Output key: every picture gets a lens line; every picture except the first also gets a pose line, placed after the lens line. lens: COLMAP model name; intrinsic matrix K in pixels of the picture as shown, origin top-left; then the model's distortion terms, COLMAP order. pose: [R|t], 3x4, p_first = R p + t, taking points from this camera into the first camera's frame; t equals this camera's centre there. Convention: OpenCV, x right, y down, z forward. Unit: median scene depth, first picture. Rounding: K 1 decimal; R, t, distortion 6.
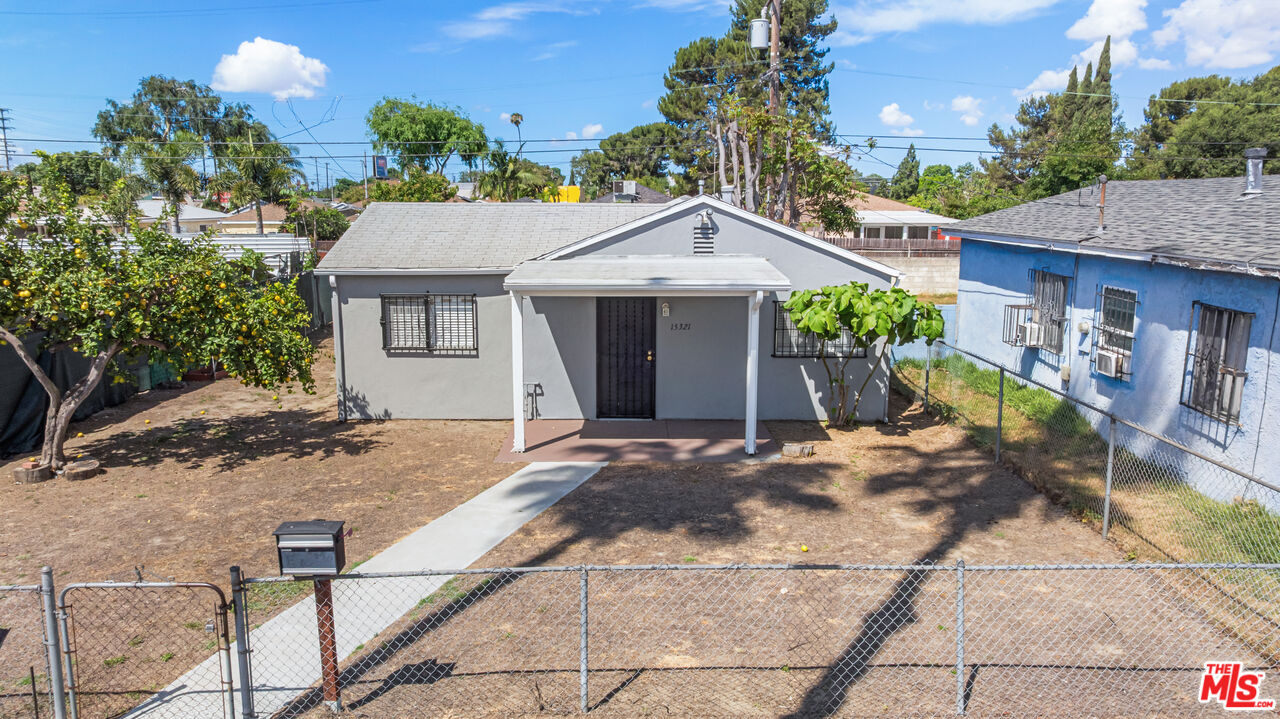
lens RADIAL K [[911.7, 0, 637.8], [0, 911.7, 356.4], [0, 0, 1]] dist [-0.027267, 0.026961]
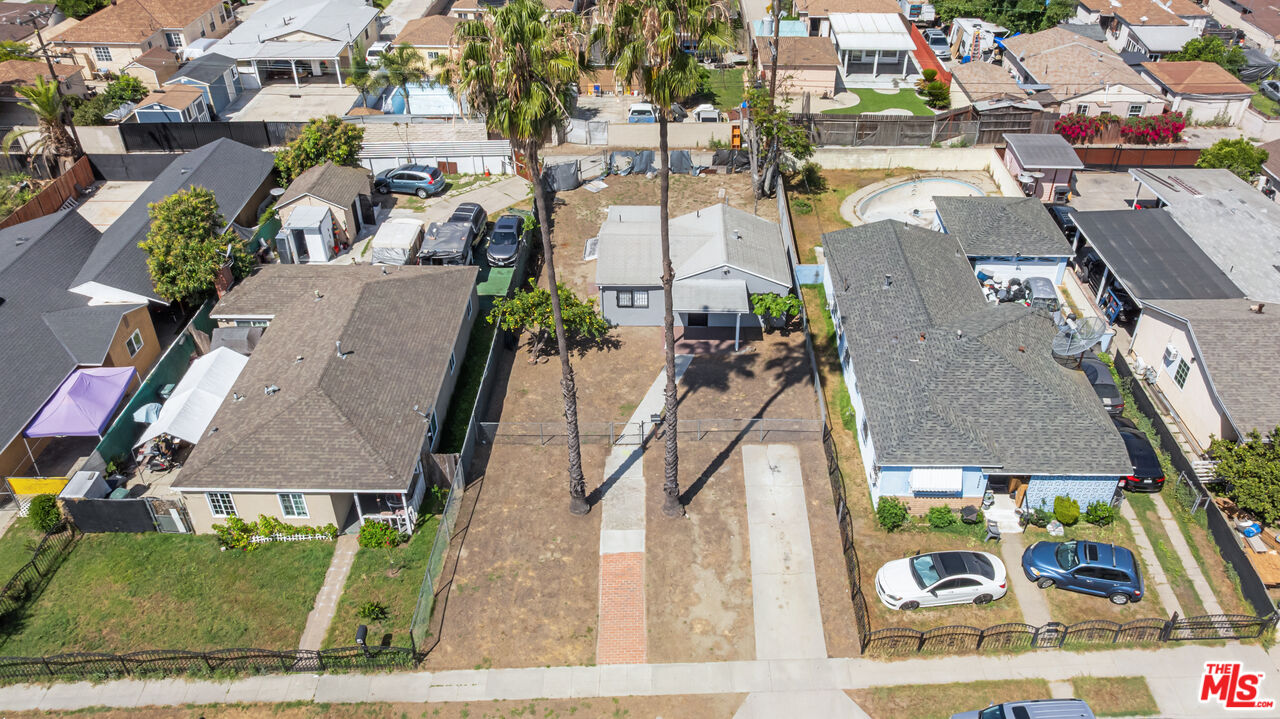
lens RADIAL K [[973.8, 0, 678.4], [0, 973.8, 361.2], [0, 0, 1]] dist [-0.029791, 0.027951]
pose [[0.999934, 0.001504, 0.011428, -0.114753], [-0.006298, 0.901651, 0.432418, -1.230098], [-0.009653, -0.432461, 0.901601, -1.964749]]
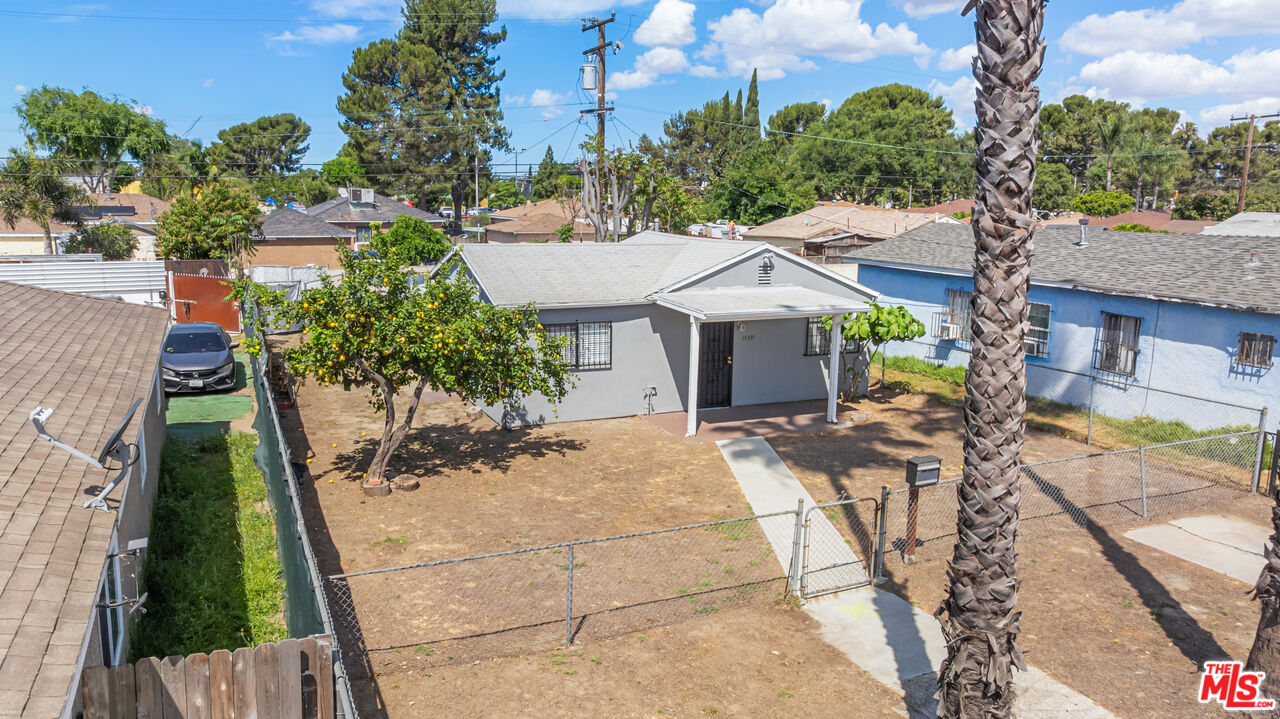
lens RADIAL K [[933.6, 0, 626.5], [0, 933.6, 363.5], [0, 0, 1]] dist [-0.019645, 0.005856]
pose [[0.911920, -0.062626, 0.405562, -0.695137], [0.057414, 0.998037, 0.025017, -0.039398], [-0.406333, 0.000472, 0.913725, -0.215066]]
